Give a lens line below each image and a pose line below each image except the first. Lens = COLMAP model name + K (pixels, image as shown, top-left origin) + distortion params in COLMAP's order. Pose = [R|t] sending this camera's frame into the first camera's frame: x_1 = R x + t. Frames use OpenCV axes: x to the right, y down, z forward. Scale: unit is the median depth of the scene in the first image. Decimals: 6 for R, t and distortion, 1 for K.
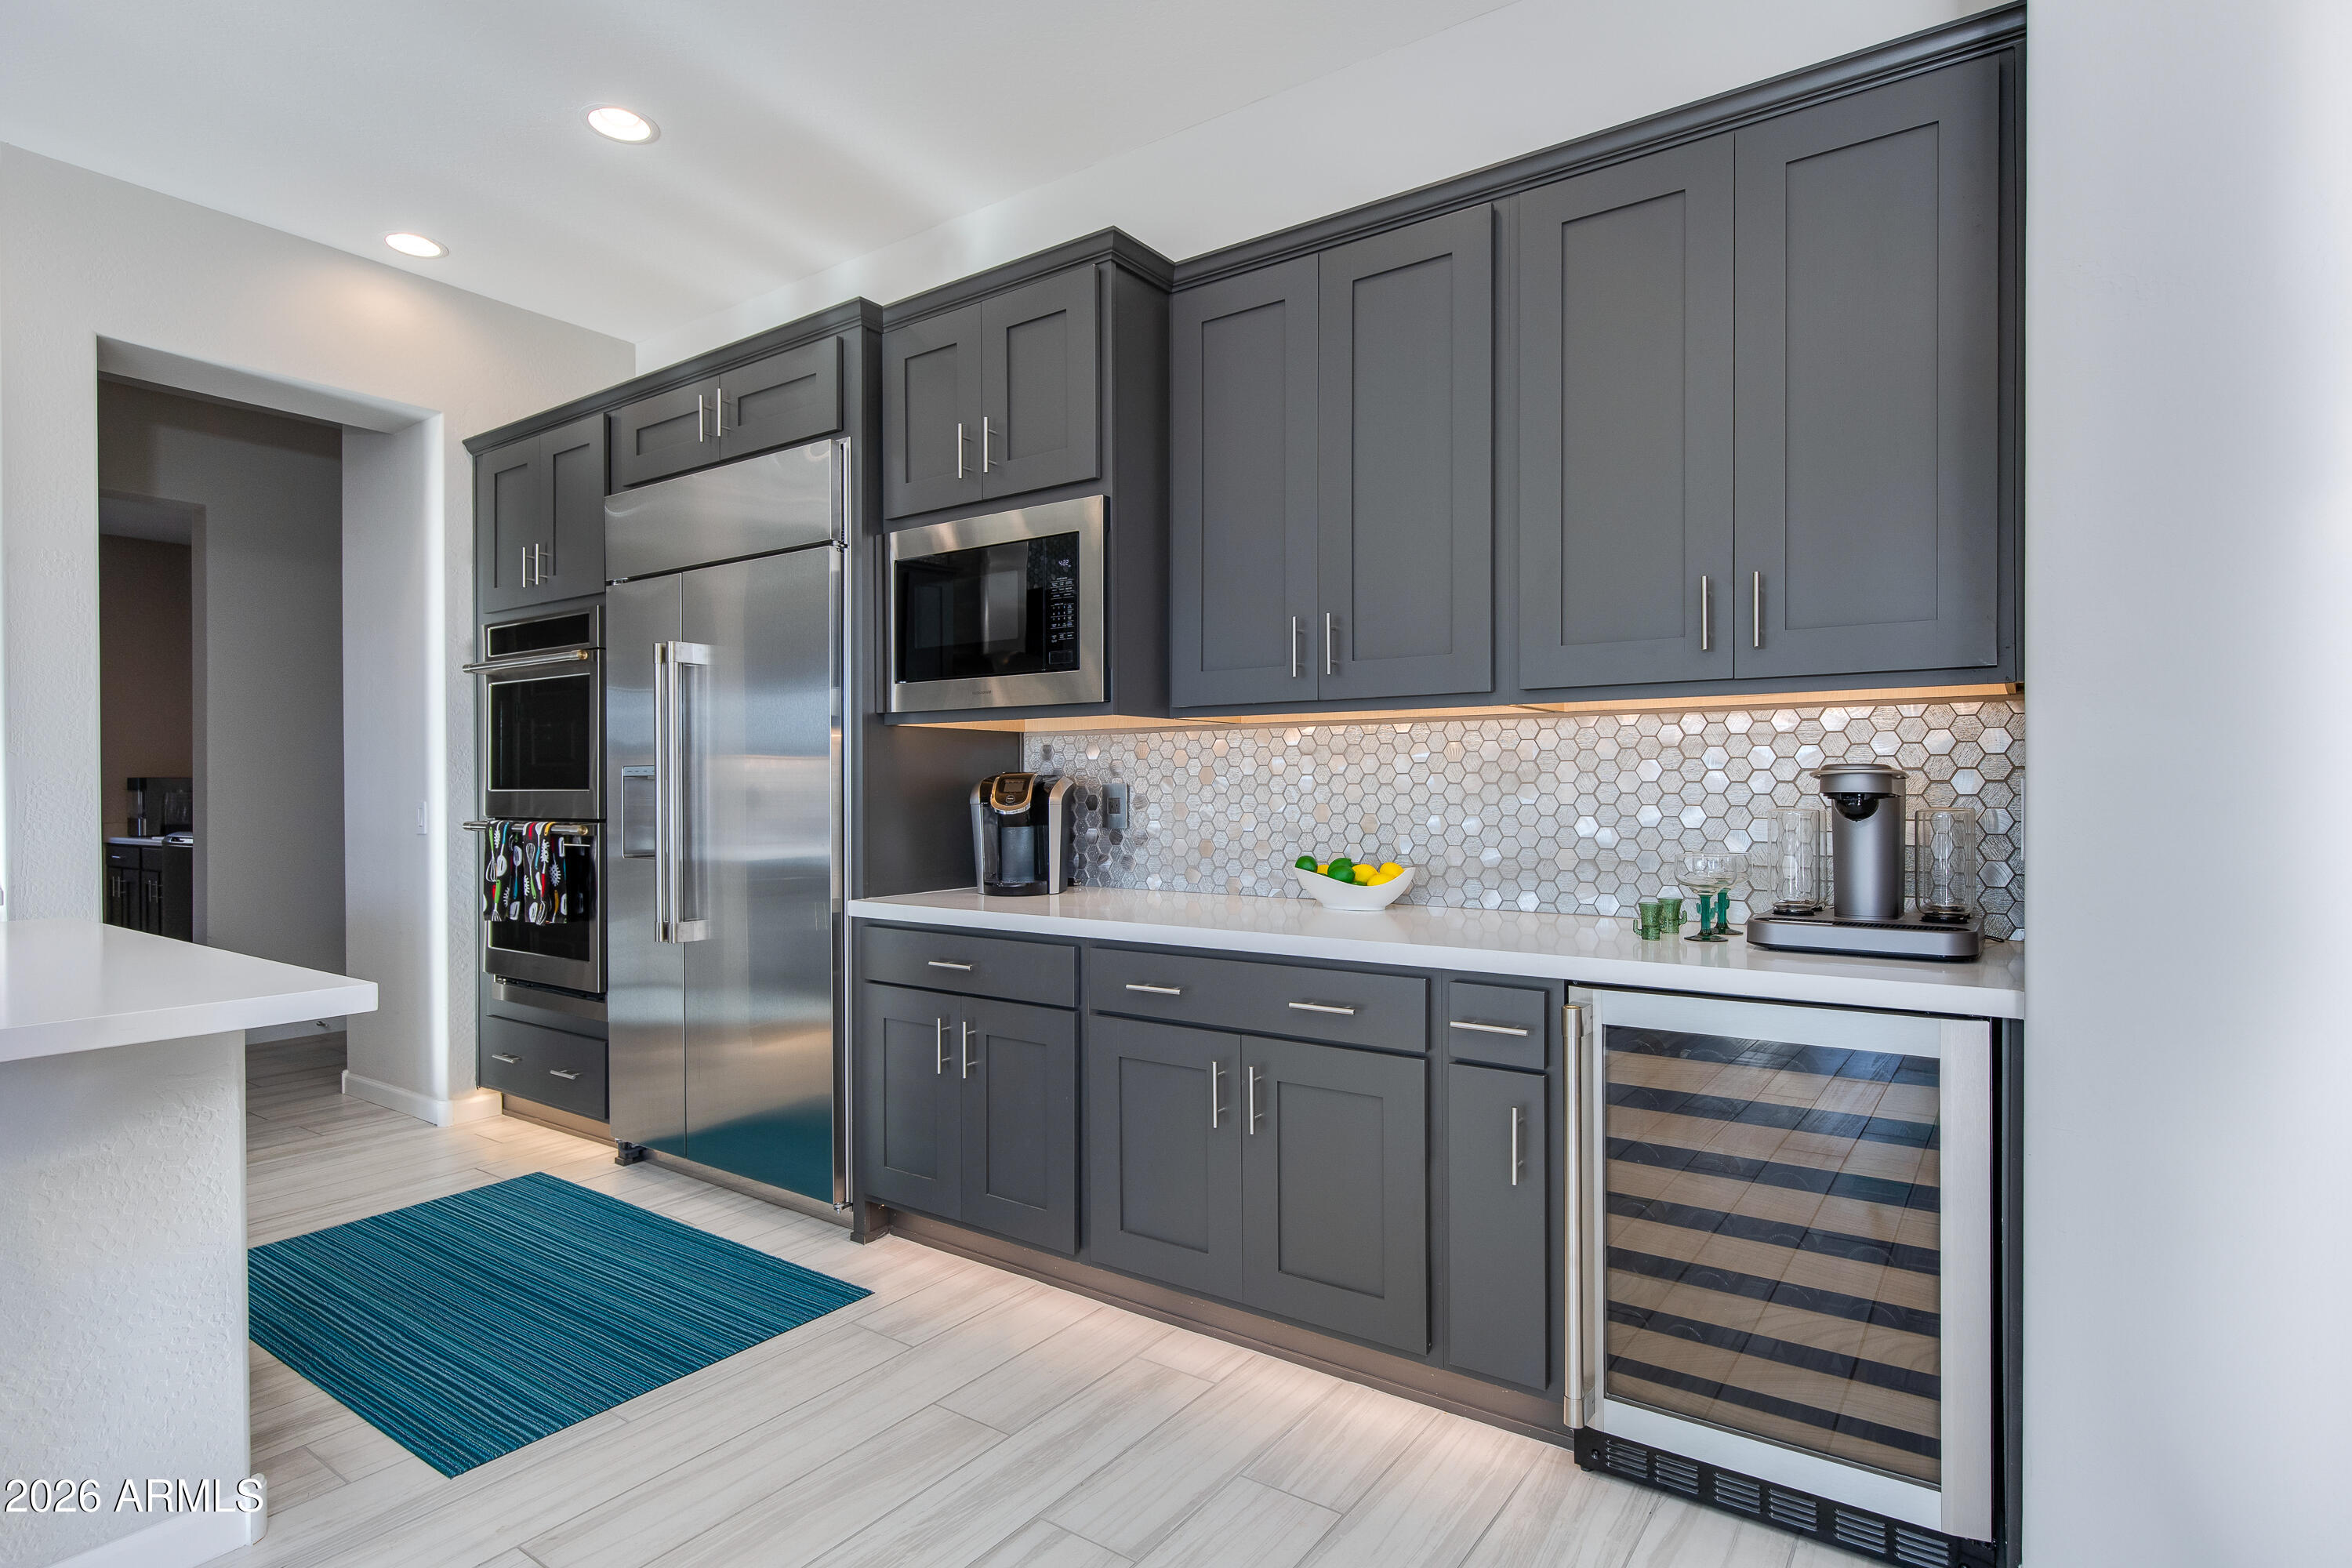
lens RADIAL K [[1200.3, 0, 1173.7], [0, 1200.3, 785.2], [0, 0, 1]] dist [0.000912, -0.000016]
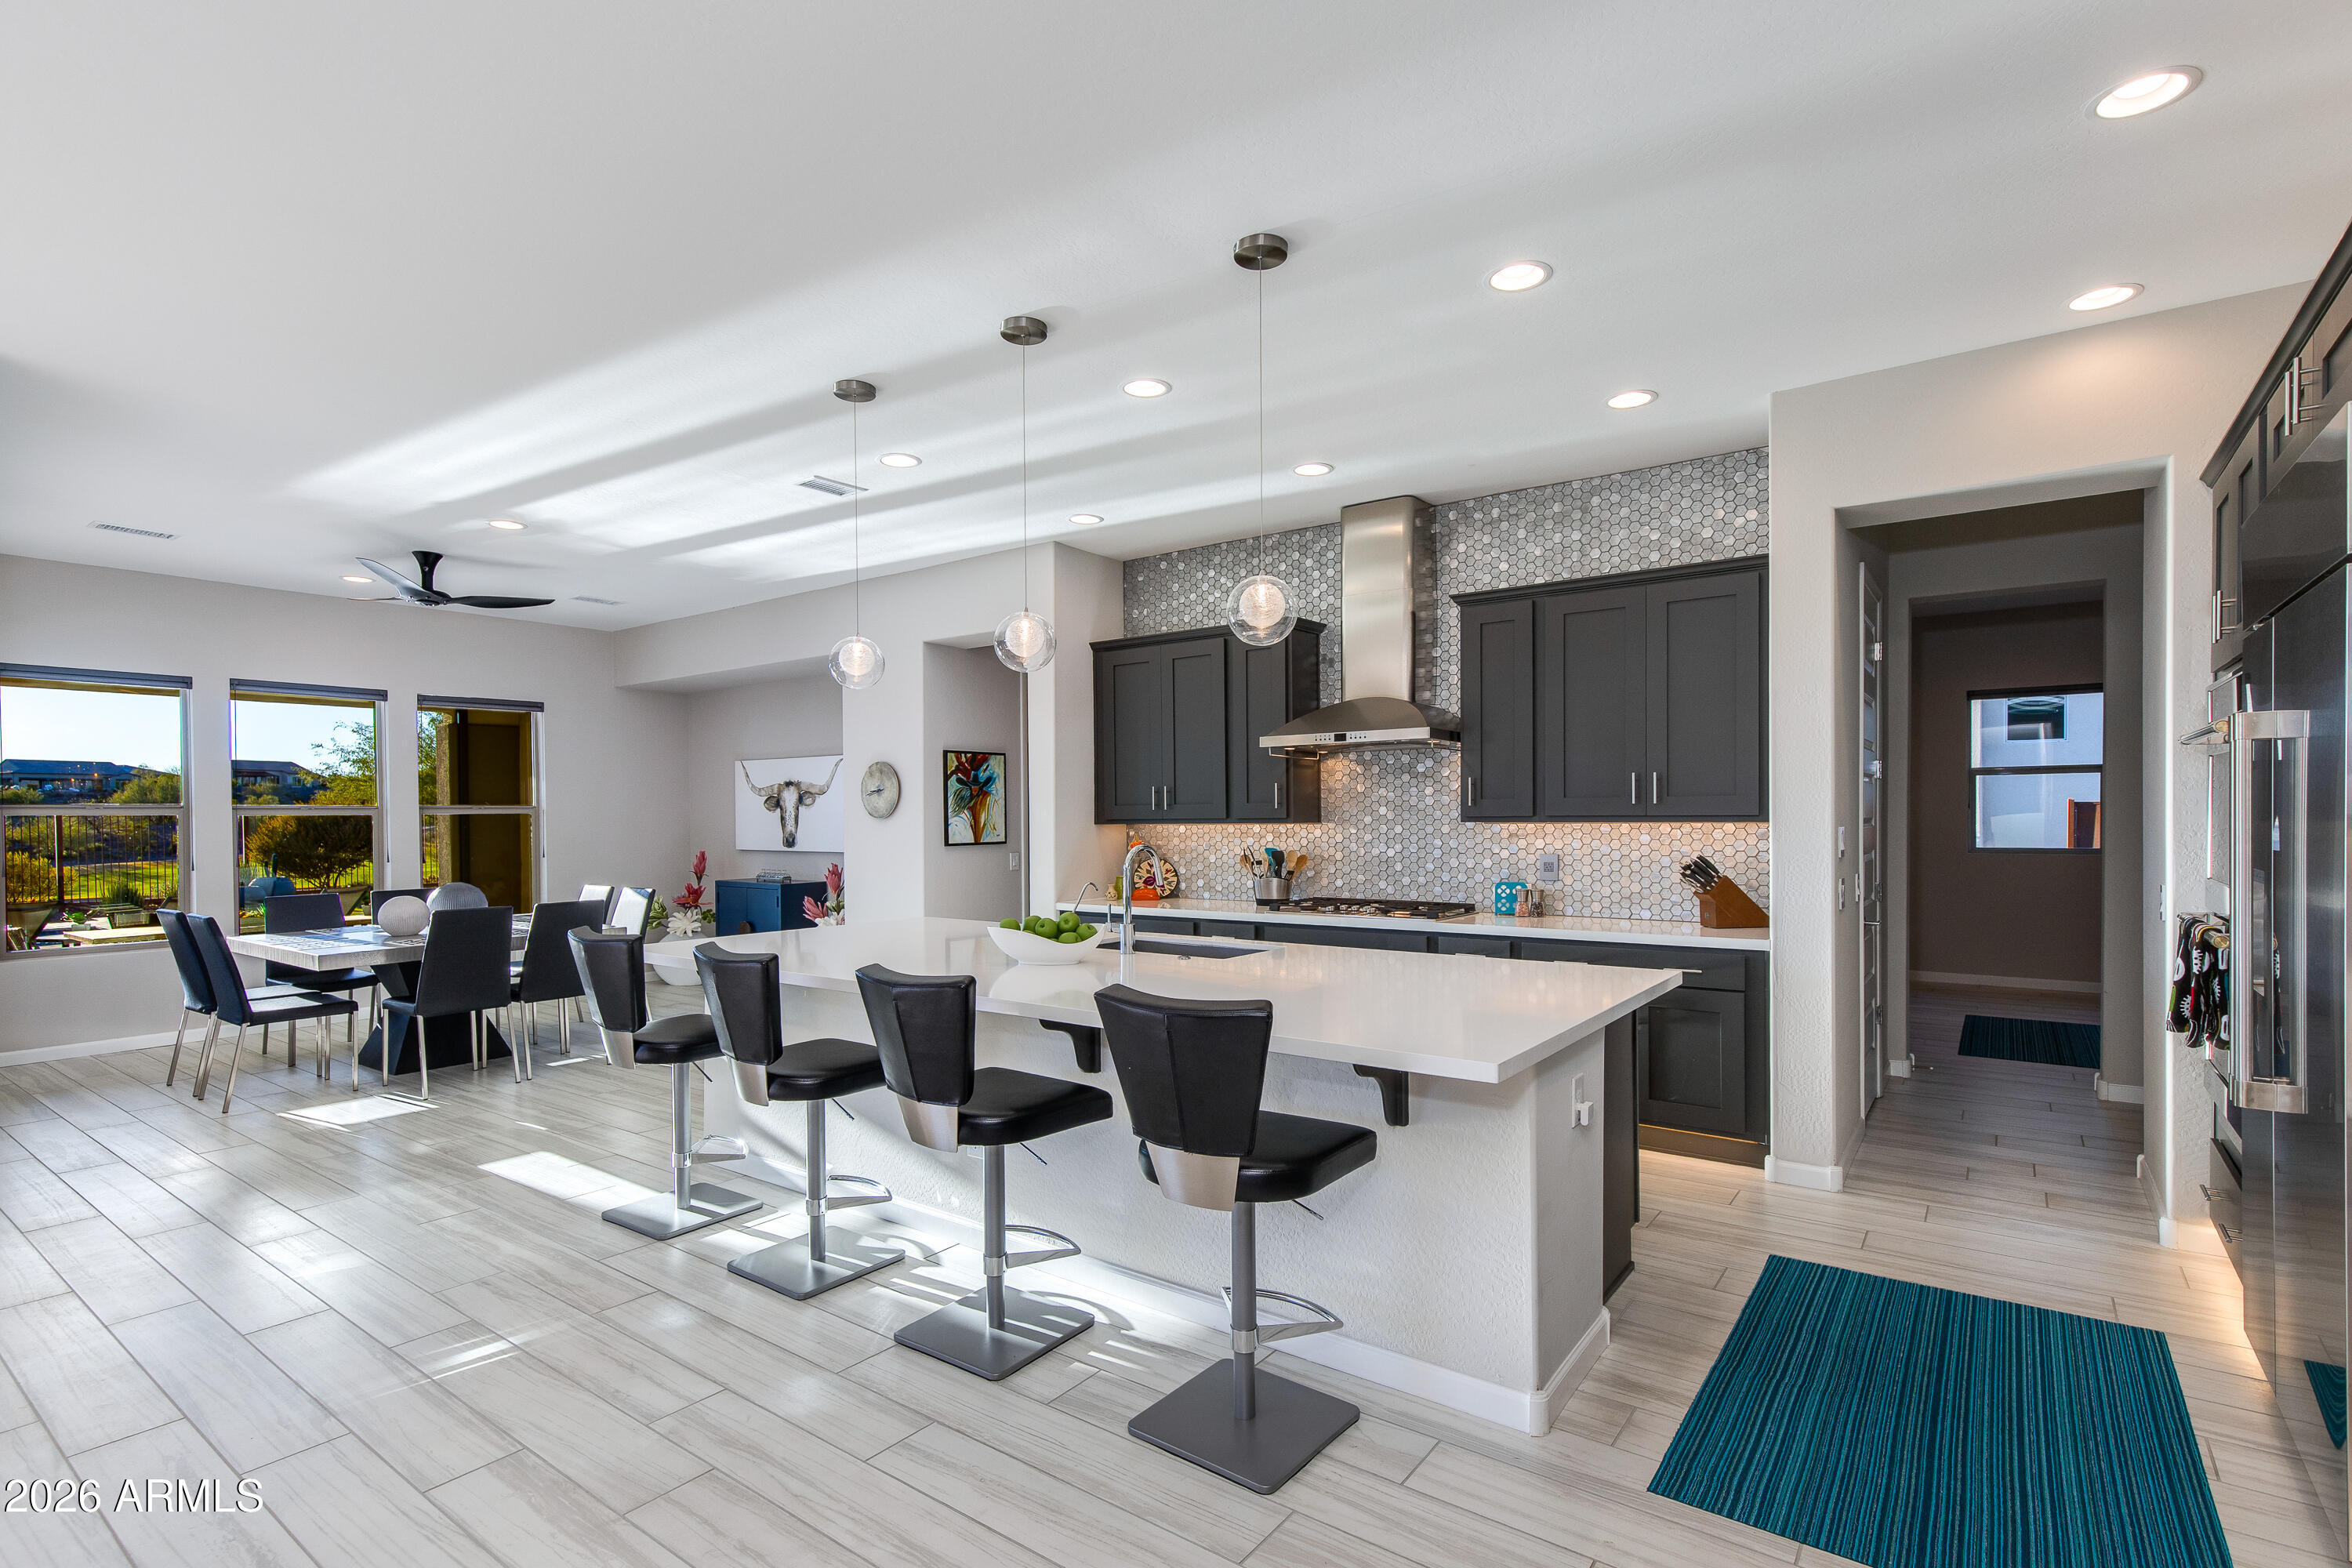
lens RADIAL K [[1119.1, 0, 1175.8], [0, 1119.1, 807.4], [0, 0, 1]] dist [0.000654, 0.000125]
pose [[-0.022304, -0.002076, -0.999749, 0.442383], [0.003850, 0.999990, -0.002163, -0.083693], [0.999744, -0.003897, -0.022296, 0.481798]]
